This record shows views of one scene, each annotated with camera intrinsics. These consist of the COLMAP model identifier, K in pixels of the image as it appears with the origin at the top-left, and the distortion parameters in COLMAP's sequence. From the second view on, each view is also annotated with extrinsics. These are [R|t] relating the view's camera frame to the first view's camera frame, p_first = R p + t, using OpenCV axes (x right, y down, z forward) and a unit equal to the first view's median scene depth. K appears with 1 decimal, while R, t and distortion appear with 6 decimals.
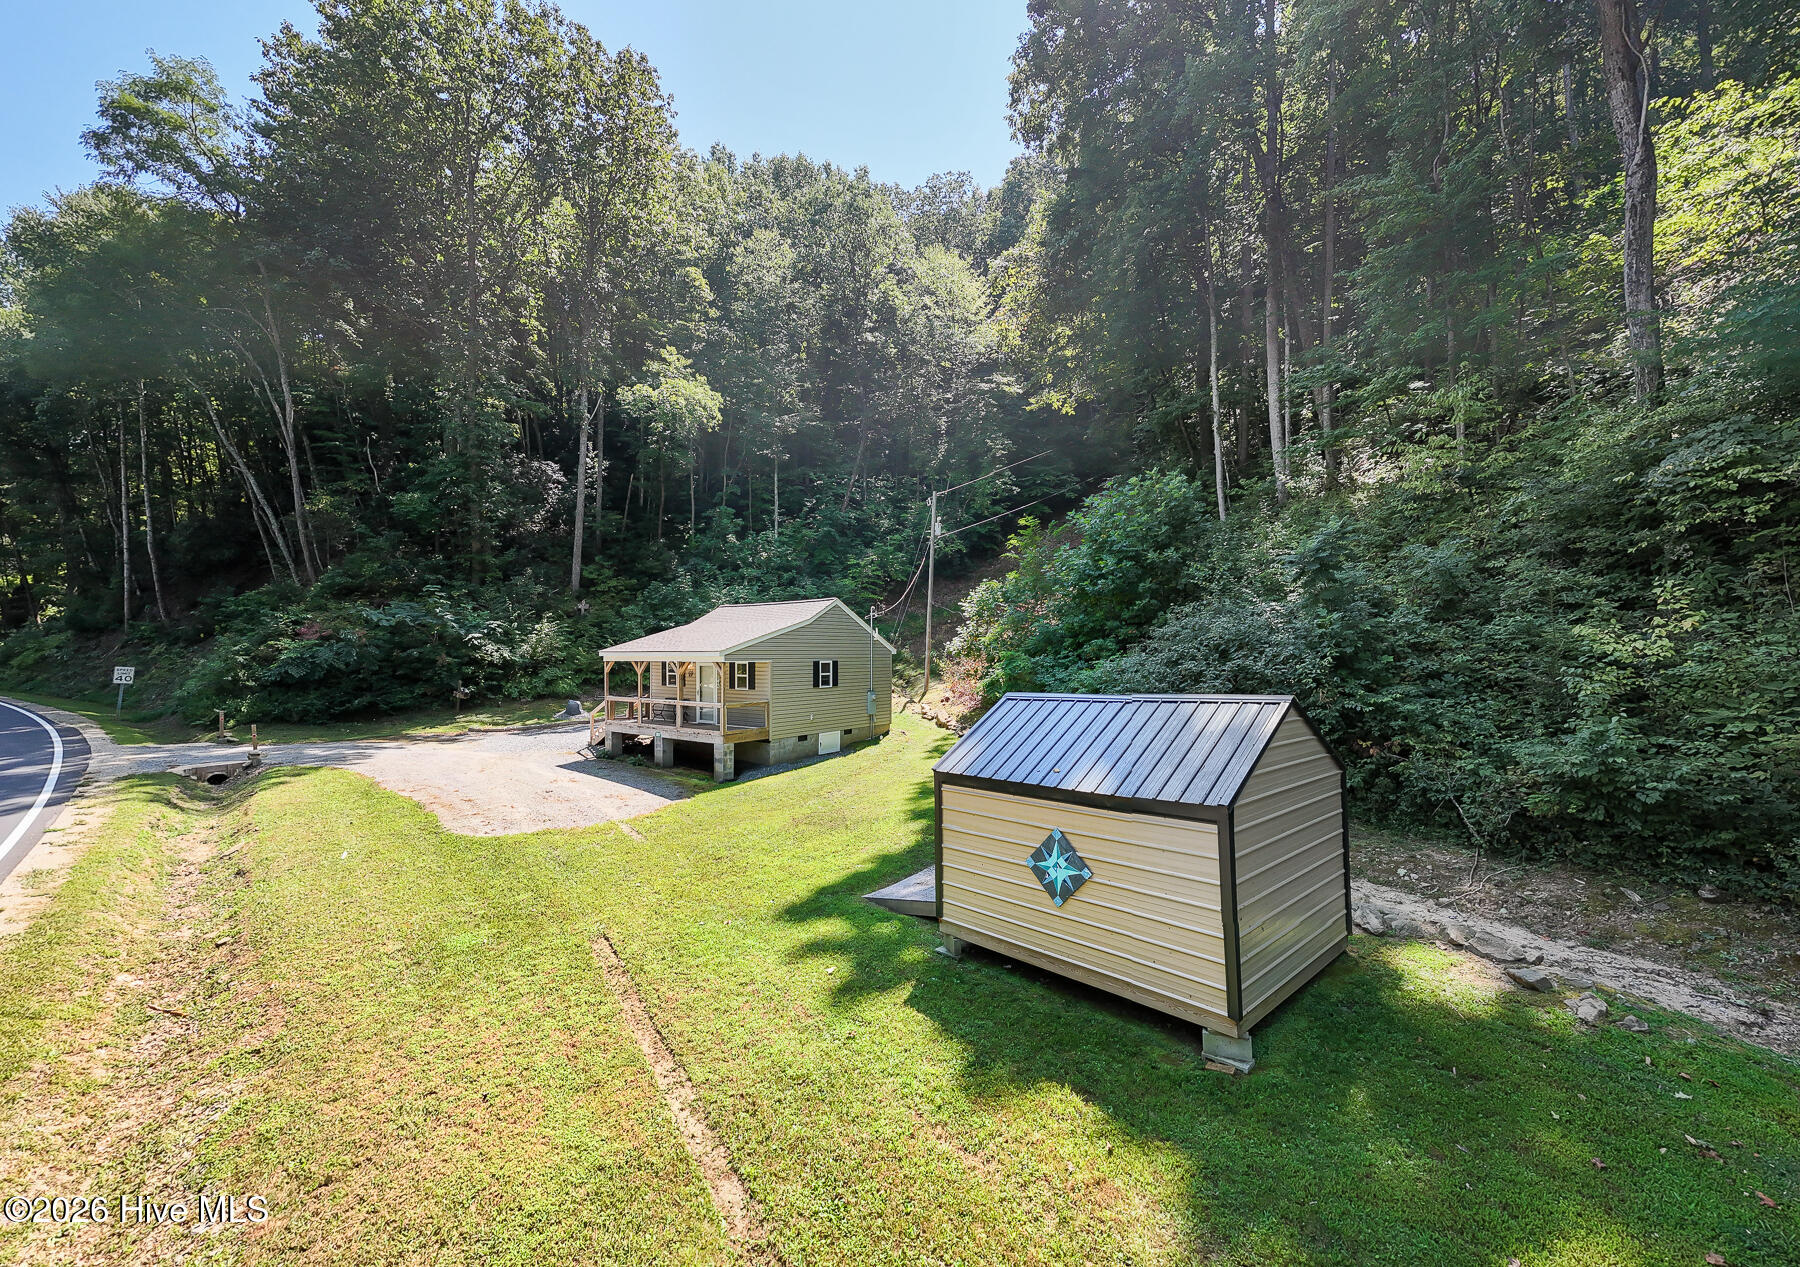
lens RADIAL K [[698.4, 0, 907.2], [0, 698.4, 632.9], [0, 0, 1]] dist [-0.001800, -0.000159]
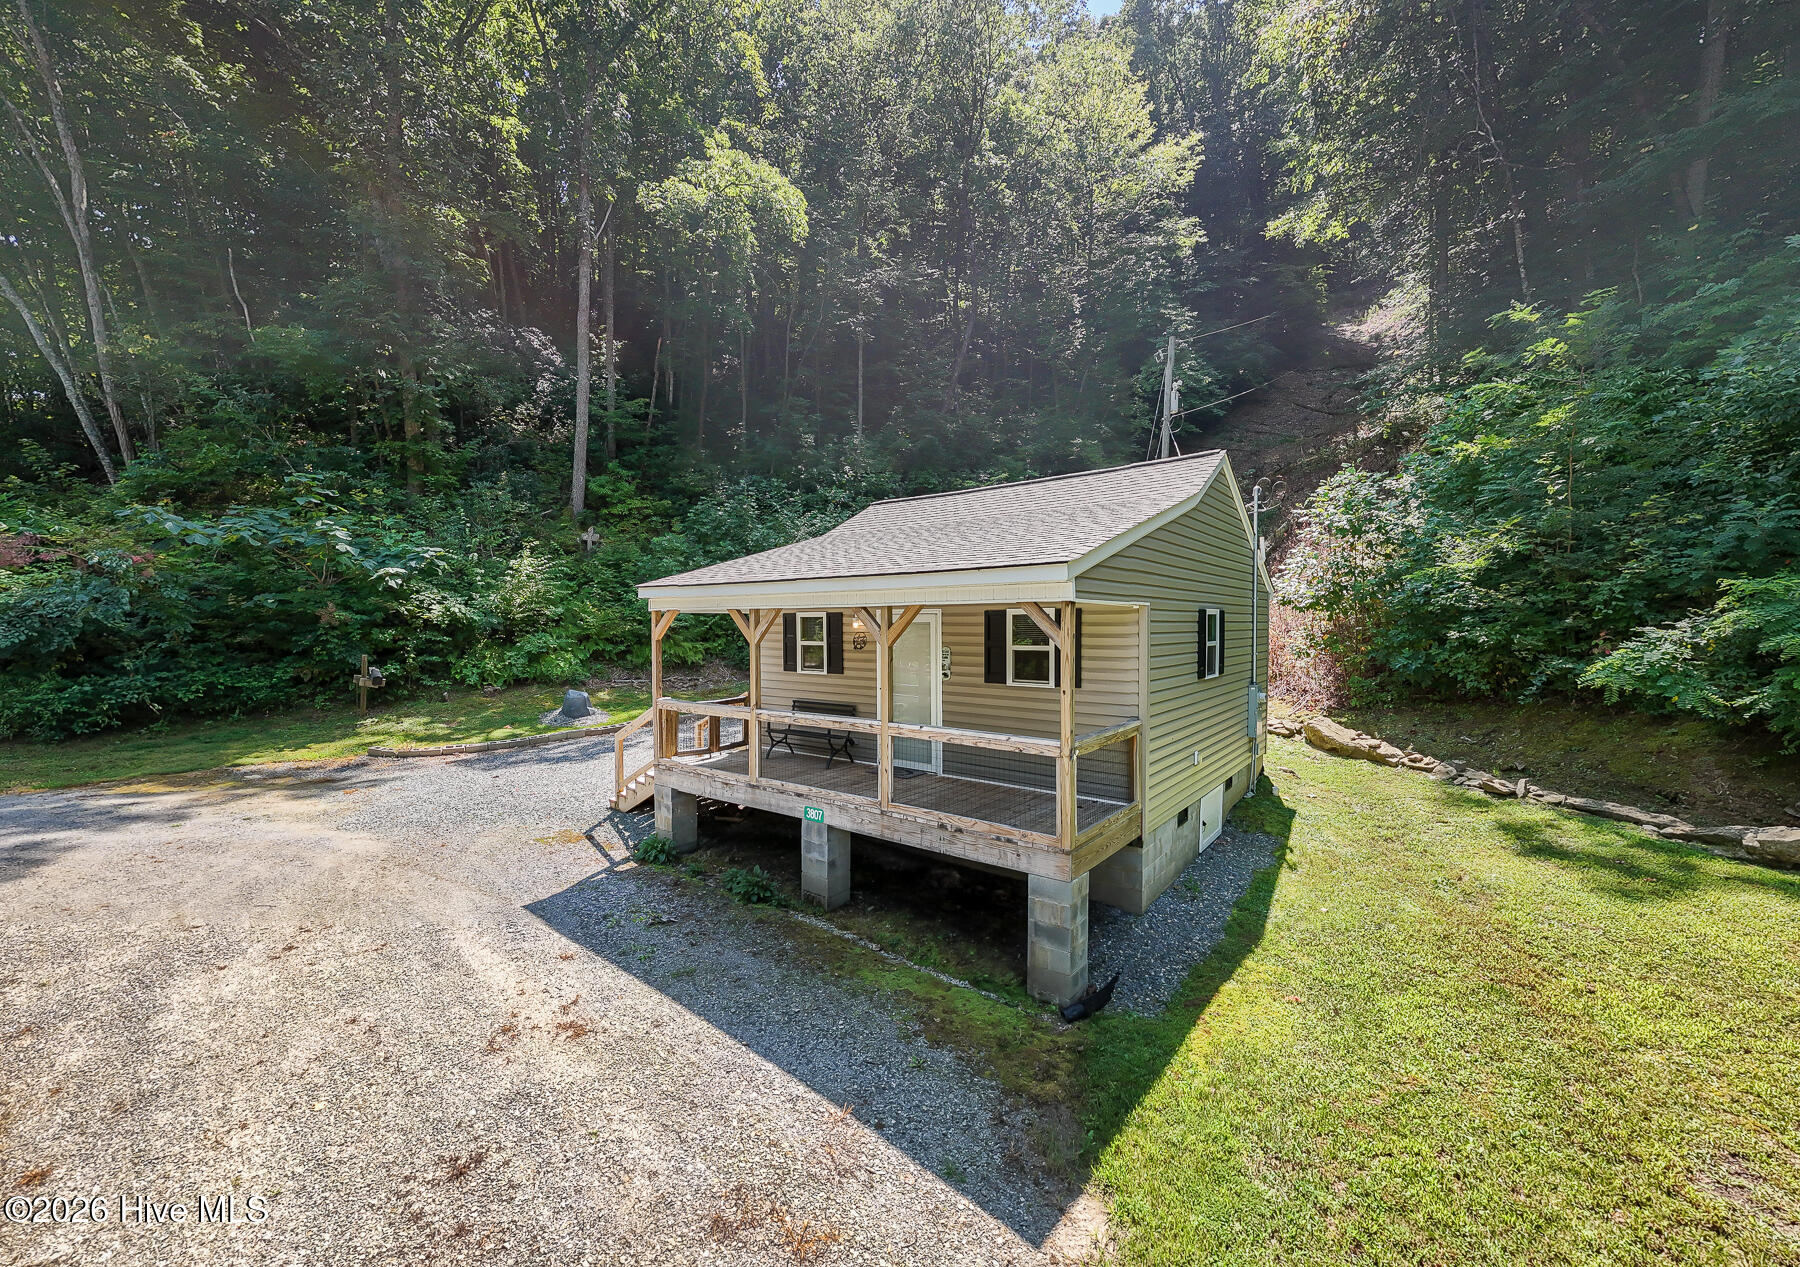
lens RADIAL K [[692.3, 0, 892.4], [0, 692.3, 641.1], [0, 0, 1]] dist [0.000011, -0.000265]
pose [[0.999749, 0.003416, -0.022152, -0.214133], [-0.002265, 0.998656, 0.051783, 0.027823], [0.022299, -0.051720, 0.998413, 0.454606]]
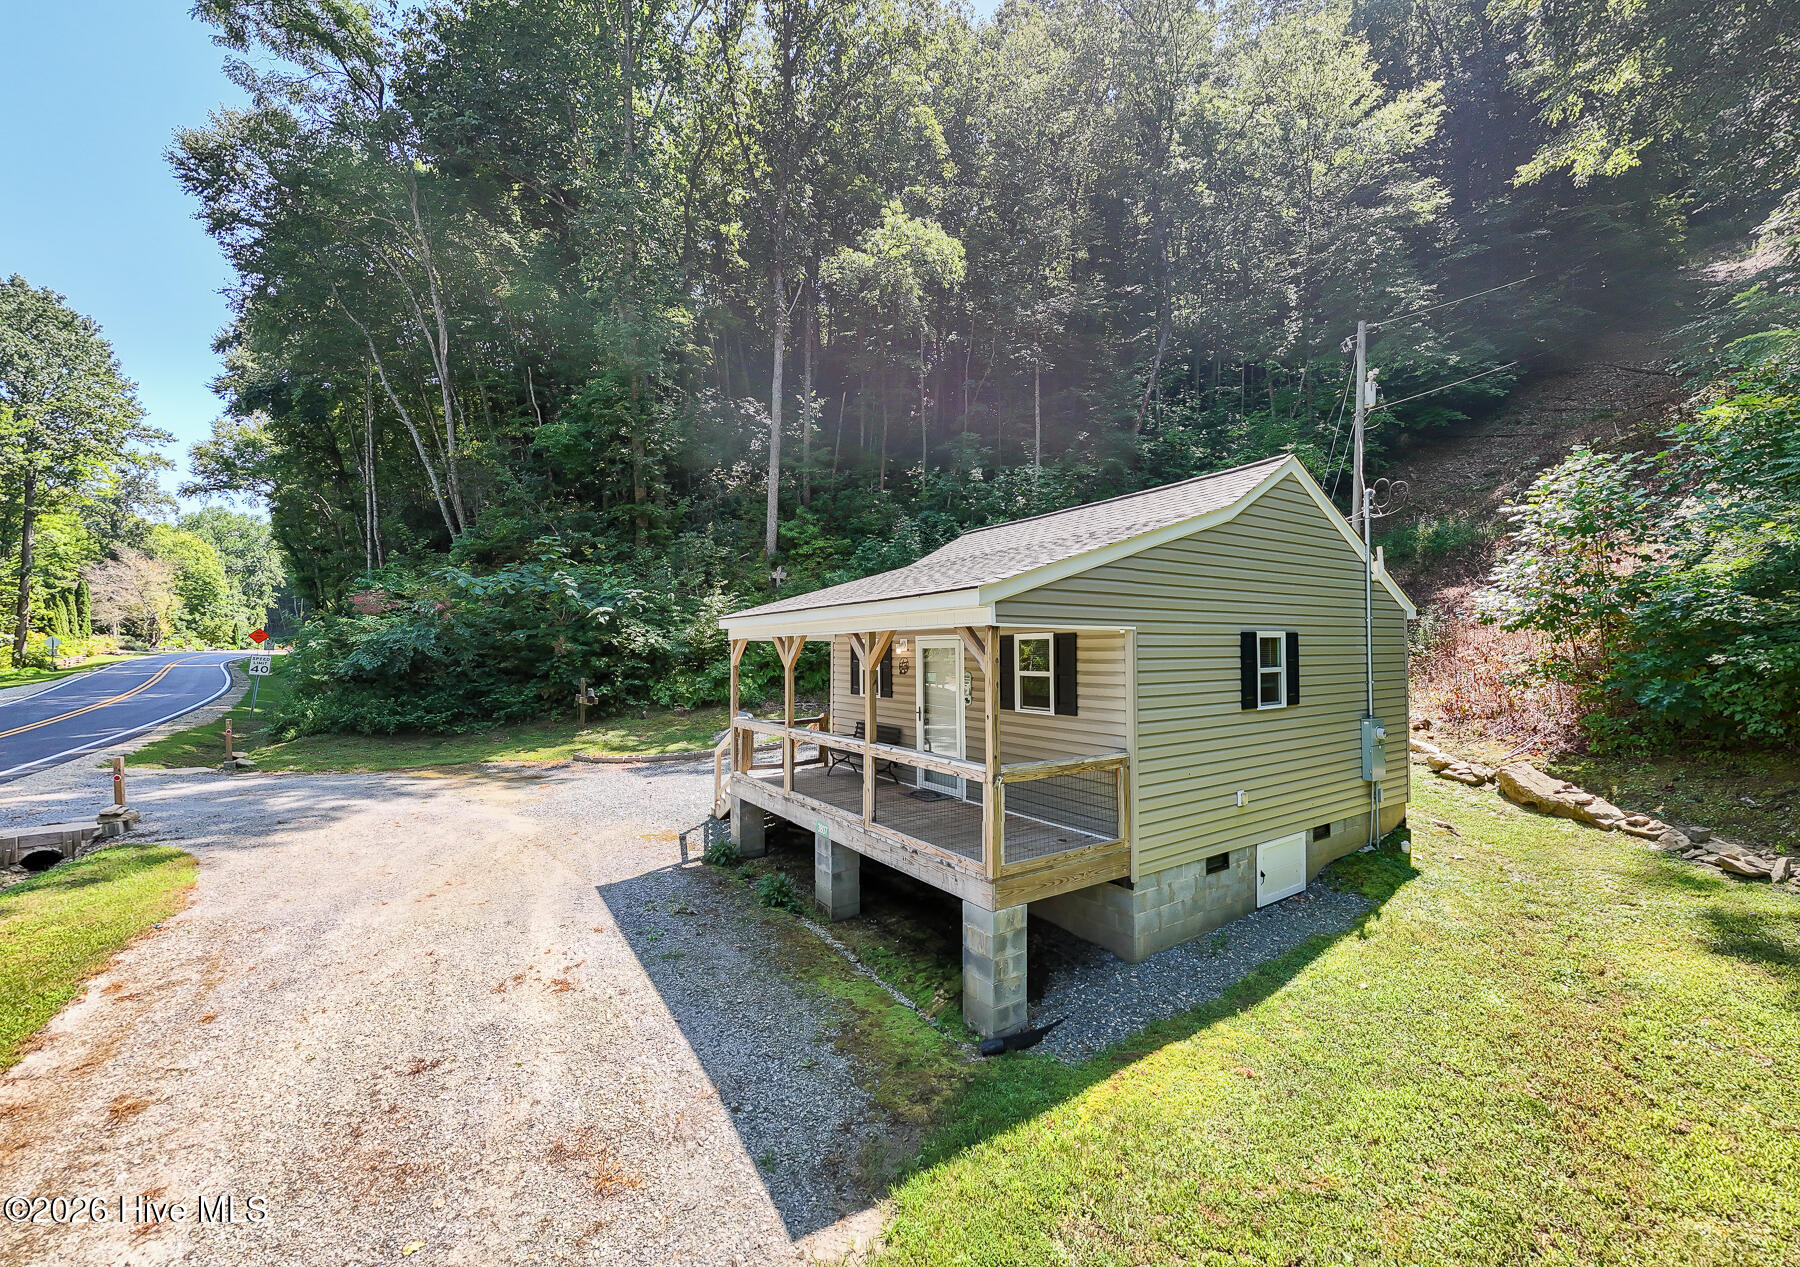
lens RADIAL K [[698.4, 0, 907.2], [0, 698.4, 632.9], [0, 0, 1]] dist [-0.001800, -0.000159]
pose [[0.941740, -0.012024, -0.336127, -0.125955], [0.012025, 0.999926, -0.002078, 0.028712], [0.336127, -0.002085, 0.941814, 0.456708]]
